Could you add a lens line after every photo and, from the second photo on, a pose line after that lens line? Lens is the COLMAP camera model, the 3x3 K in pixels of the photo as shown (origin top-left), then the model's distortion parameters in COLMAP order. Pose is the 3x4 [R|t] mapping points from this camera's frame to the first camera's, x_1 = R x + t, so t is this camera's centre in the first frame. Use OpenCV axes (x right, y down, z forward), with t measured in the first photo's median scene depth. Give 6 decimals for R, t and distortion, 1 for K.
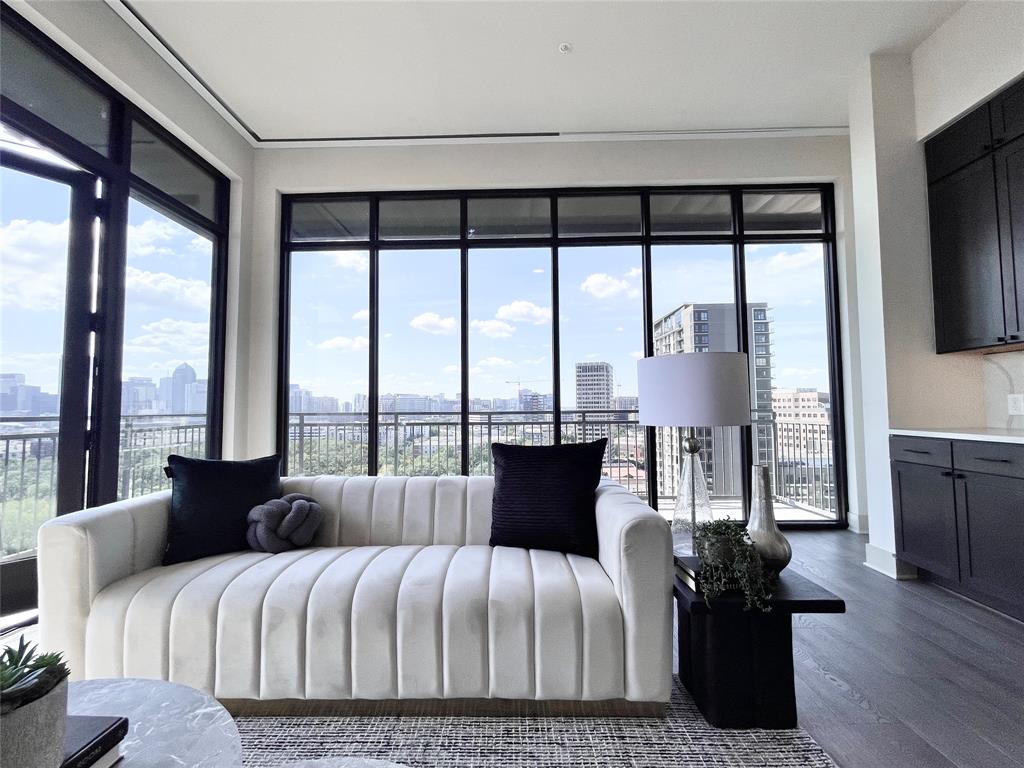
lens RADIAL K [[412.0, 0, 509.7], [0, 412.0, 386.8], [0, 0, 1]] dist [-0.002956, 0.000471]
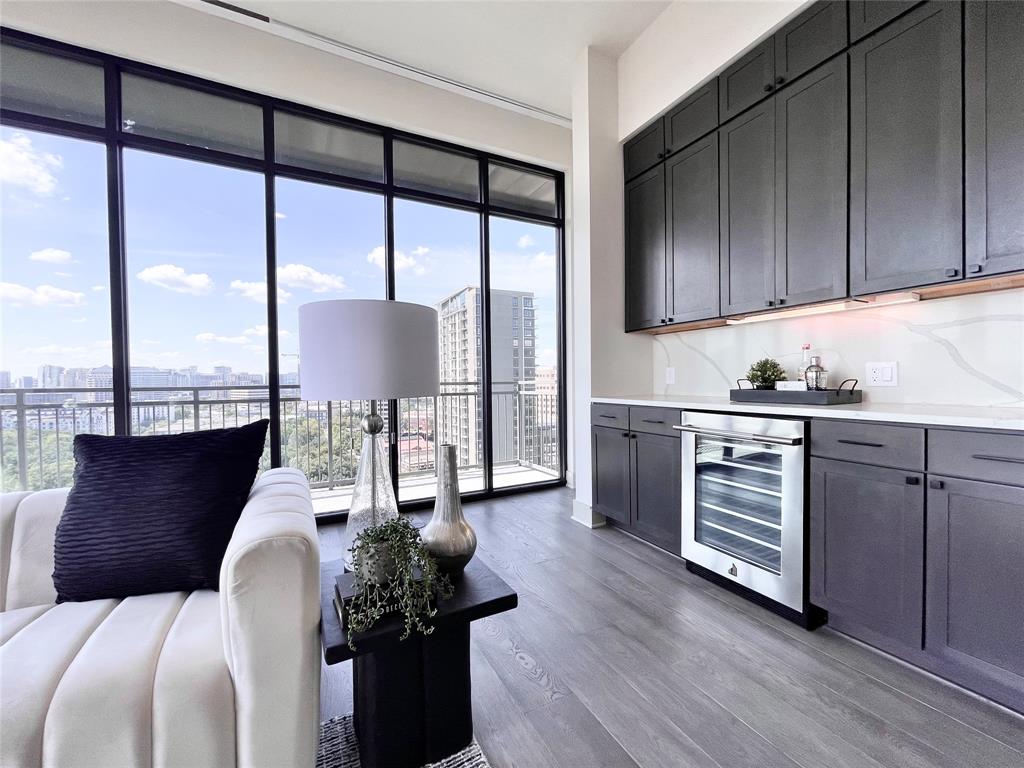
lens RADIAL K [[404.8, 0, 502.9], [0, 404.8, 387.0], [0, 0, 1]] dist [-0.010912, 0.000028]
pose [[0.884484, -0.010737, 0.466446, 0.201446], [-0.017474, 0.998272, 0.056112, 0.017263], [-0.466243, -0.057781, 0.882768, 0.144818]]
